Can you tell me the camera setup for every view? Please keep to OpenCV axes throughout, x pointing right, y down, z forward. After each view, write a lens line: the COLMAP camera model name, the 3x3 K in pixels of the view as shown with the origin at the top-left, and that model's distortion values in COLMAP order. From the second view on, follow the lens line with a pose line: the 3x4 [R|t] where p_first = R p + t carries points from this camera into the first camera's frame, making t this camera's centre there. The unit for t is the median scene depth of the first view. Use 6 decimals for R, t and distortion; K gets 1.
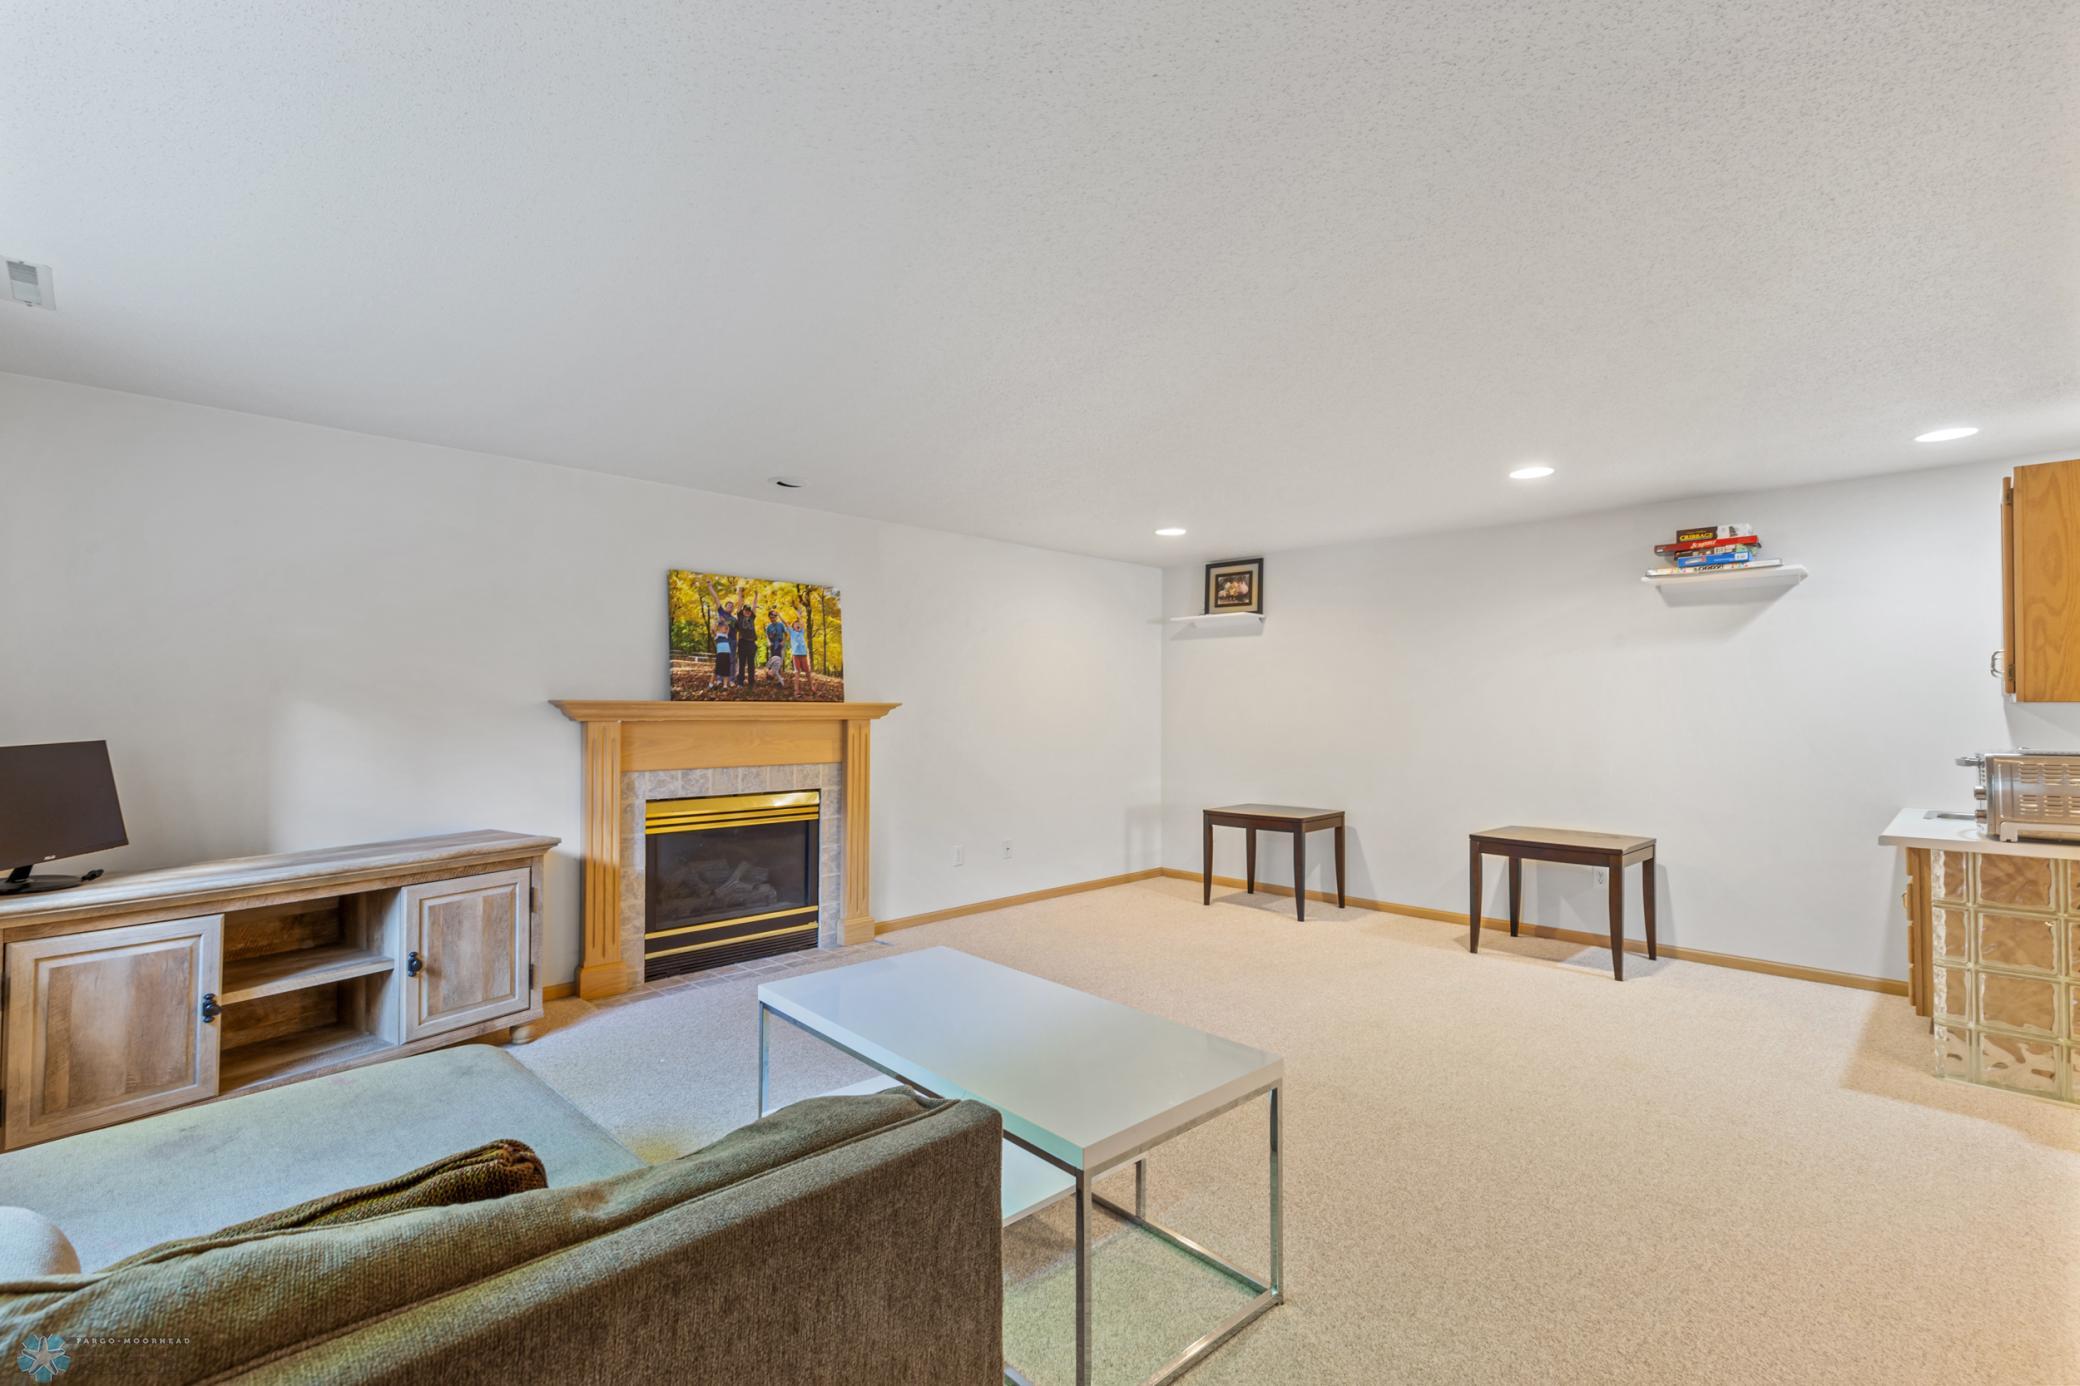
lens RADIAL K [[950.2, 0, 1030.4], [0, 950.2, 702.1], [0, 0, 1]] dist [0.007218, 0.000501]
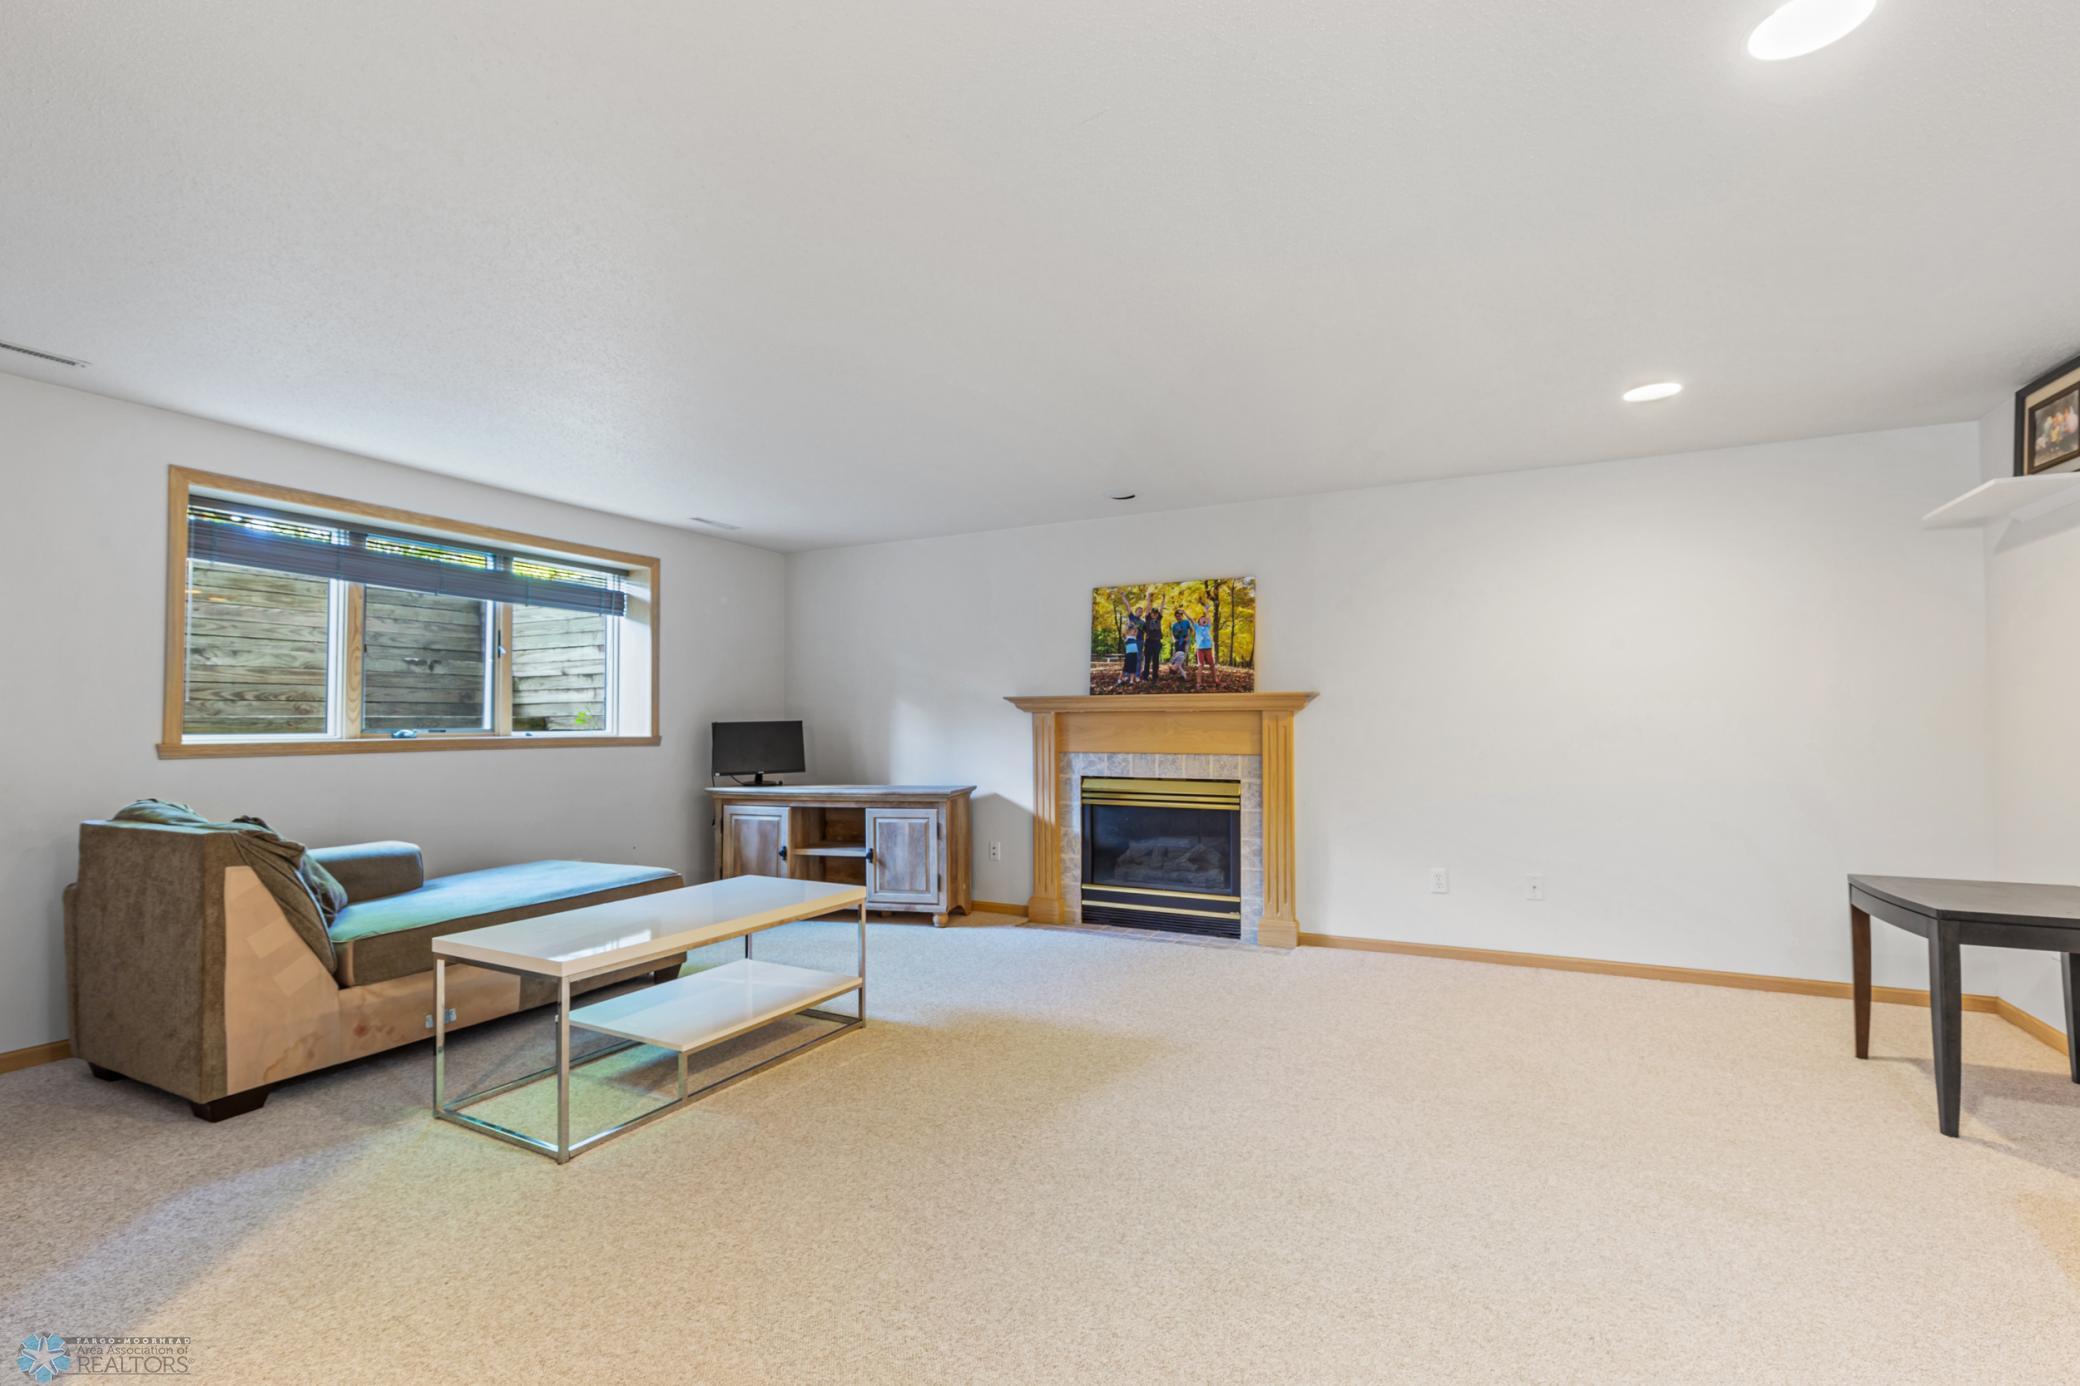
lens RADIAL K [[950.2, 0, 1027.7], [0, 950.2, 695.5], [0, 0, 1]] dist [0.007218, 0.000501]
pose [[0.303468, -0.030531, -0.952352, 0.720180], [0.010388, 0.999533, -0.028733, 0.031119], [0.952785, -0.001174, 0.303644, 0.524994]]
